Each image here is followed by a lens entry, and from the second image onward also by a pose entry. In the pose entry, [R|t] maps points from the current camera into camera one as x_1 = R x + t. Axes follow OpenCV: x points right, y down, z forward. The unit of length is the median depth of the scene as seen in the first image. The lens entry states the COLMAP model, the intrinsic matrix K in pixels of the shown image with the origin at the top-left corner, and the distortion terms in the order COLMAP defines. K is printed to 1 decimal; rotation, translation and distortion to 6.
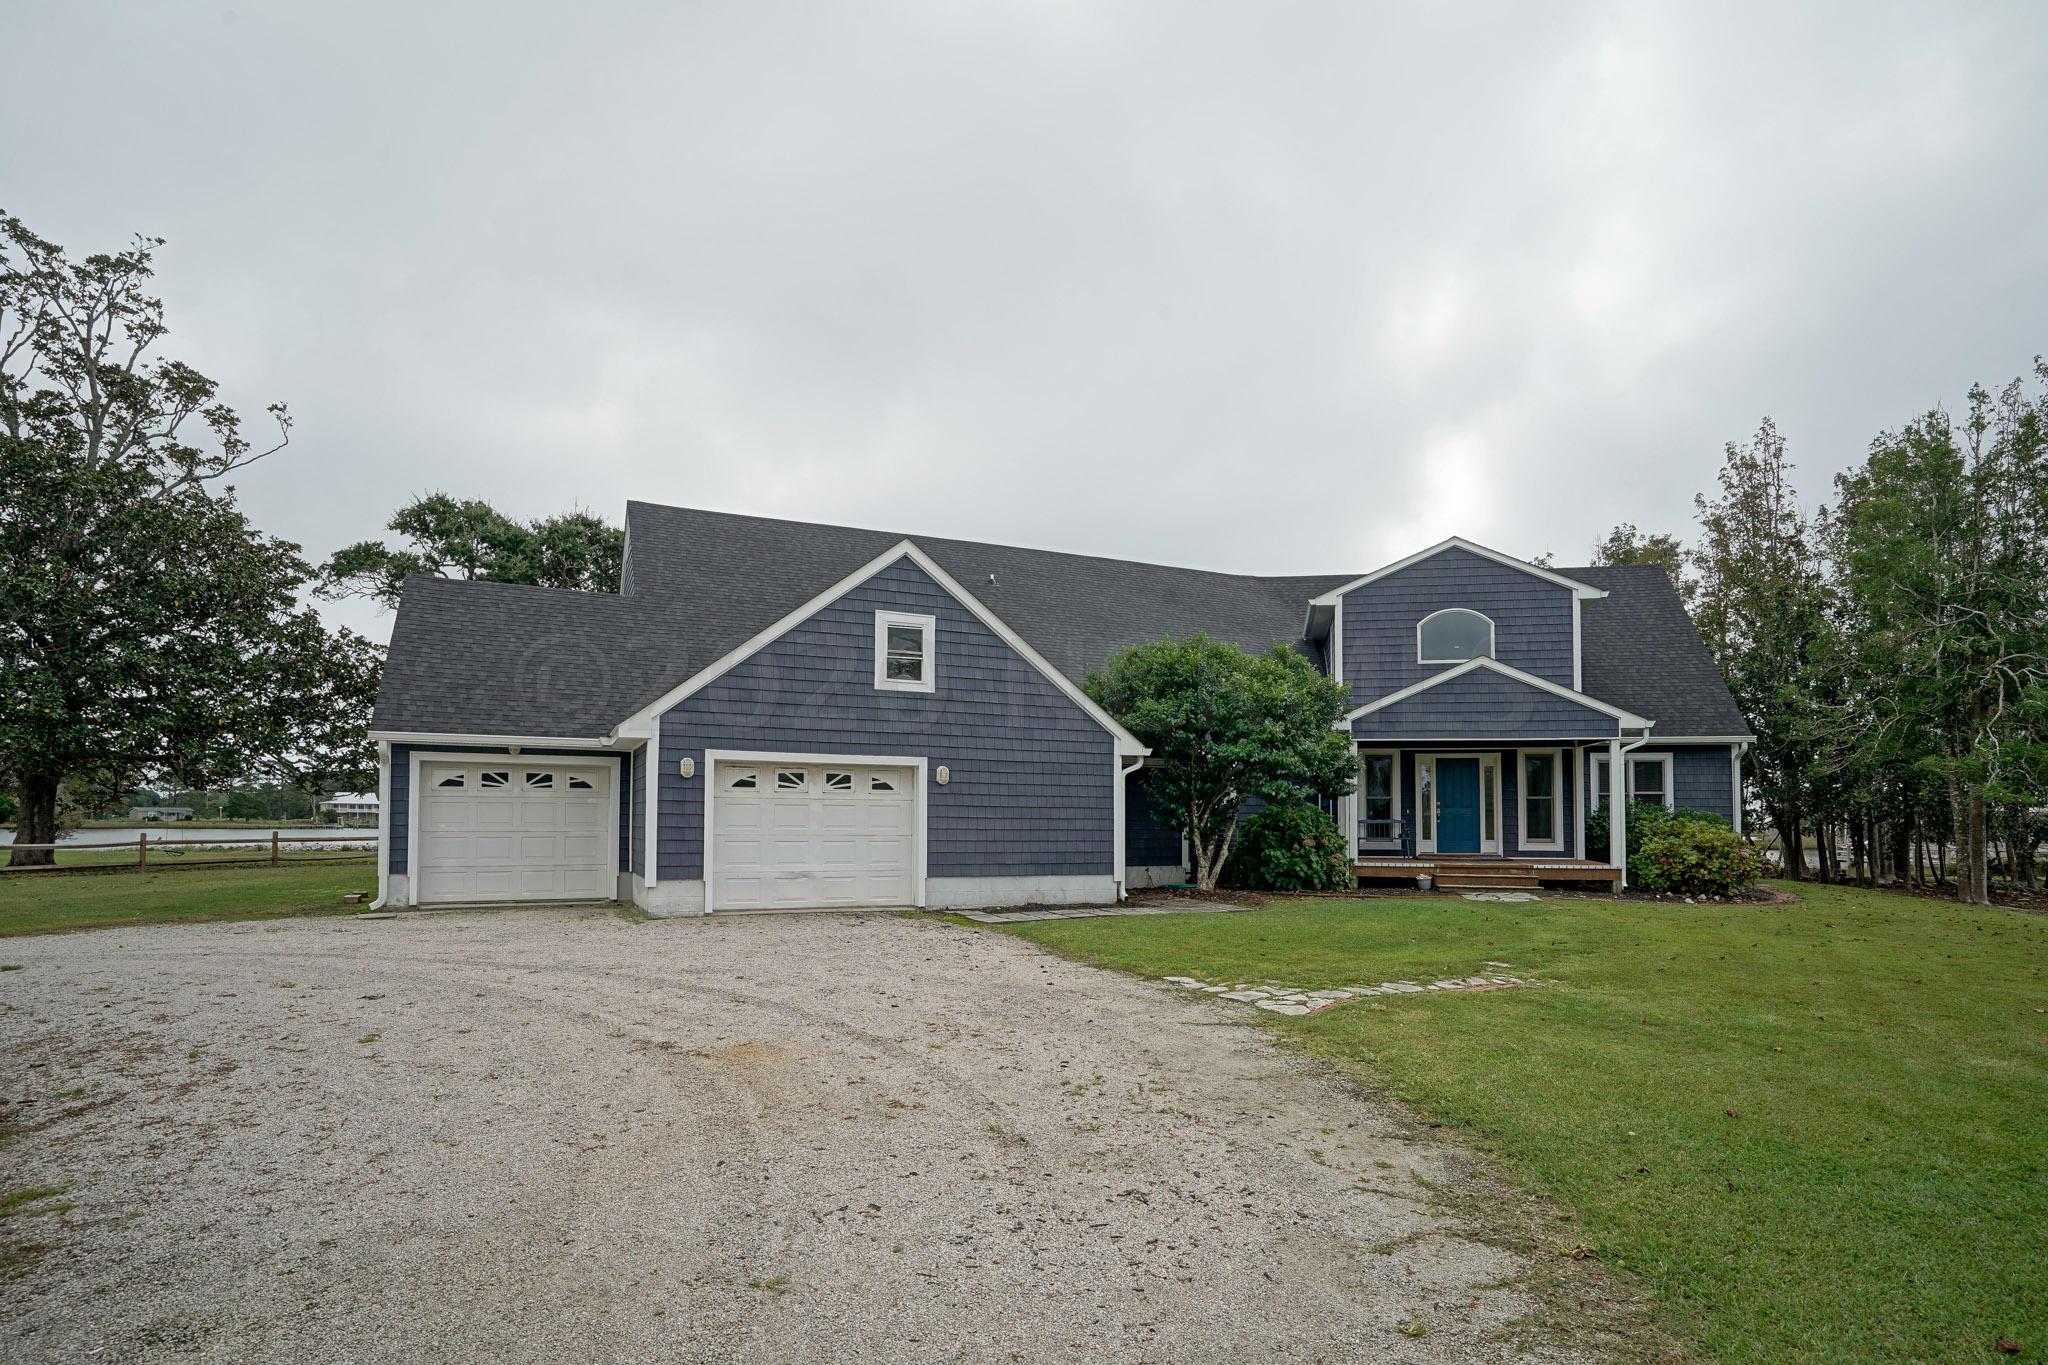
lens RADIAL K [[1069.5, 0, 1023.9], [0, 1069.5, 686.8], [0, 0, 1]] dist [-0.037480, 0.000542]
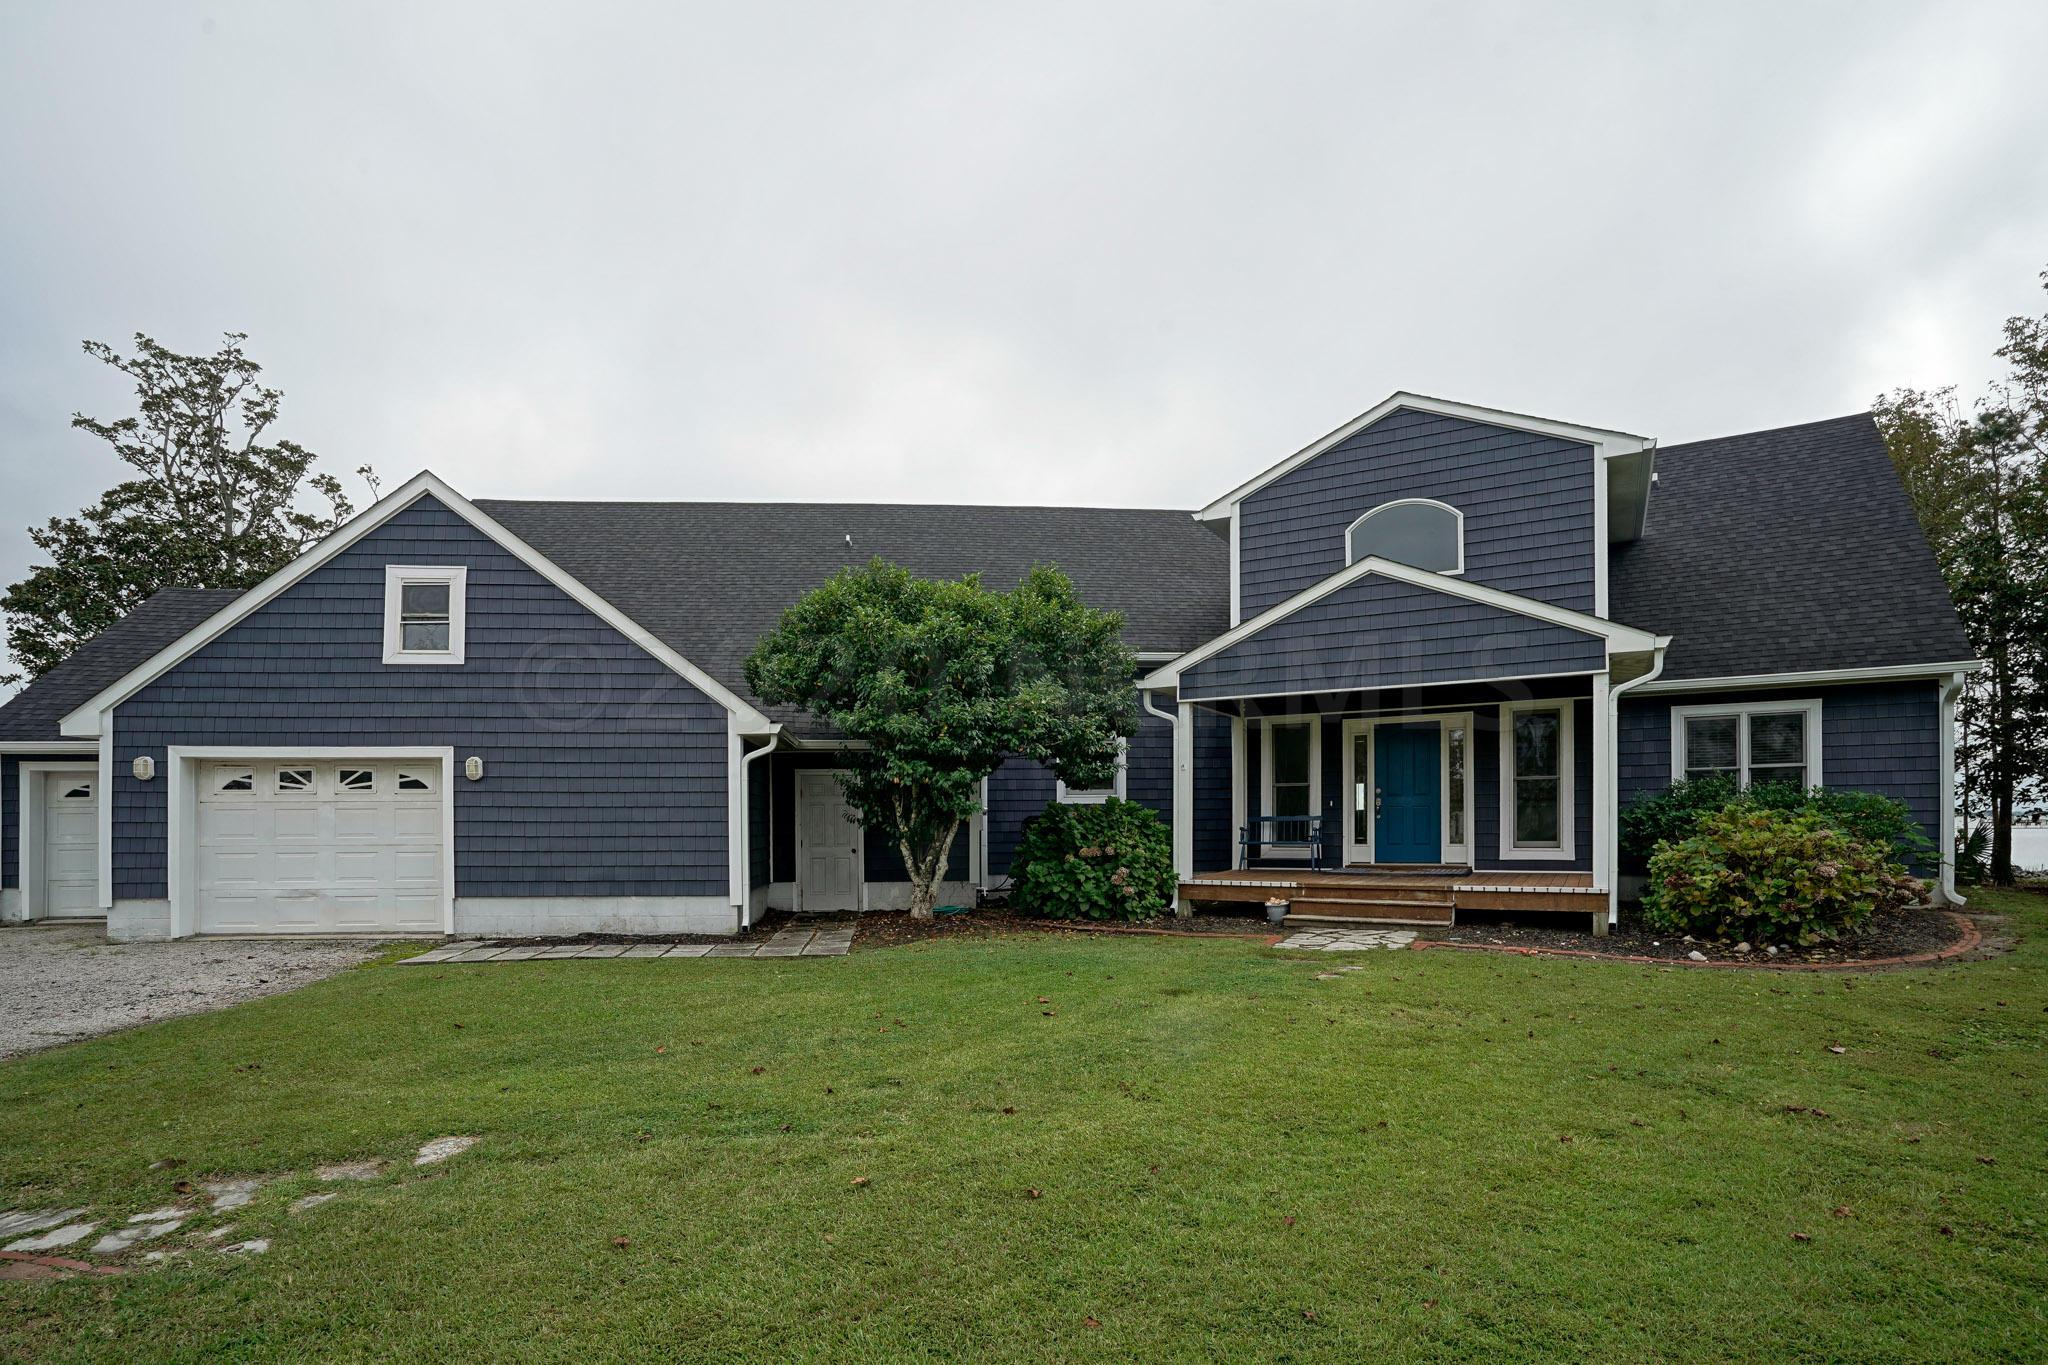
lens RADIAL K [[971.8, 0, 1012.5], [0, 971.8, 744.9], [0, 0, 1]] dist [-0.037461, 0.000855]
pose [[0.937047, -0.041397, -0.346741, 0.511161], [0.057563, 0.997676, 0.036449, 0.059482], [0.344426, -0.054114, 0.937253, 0.454546]]
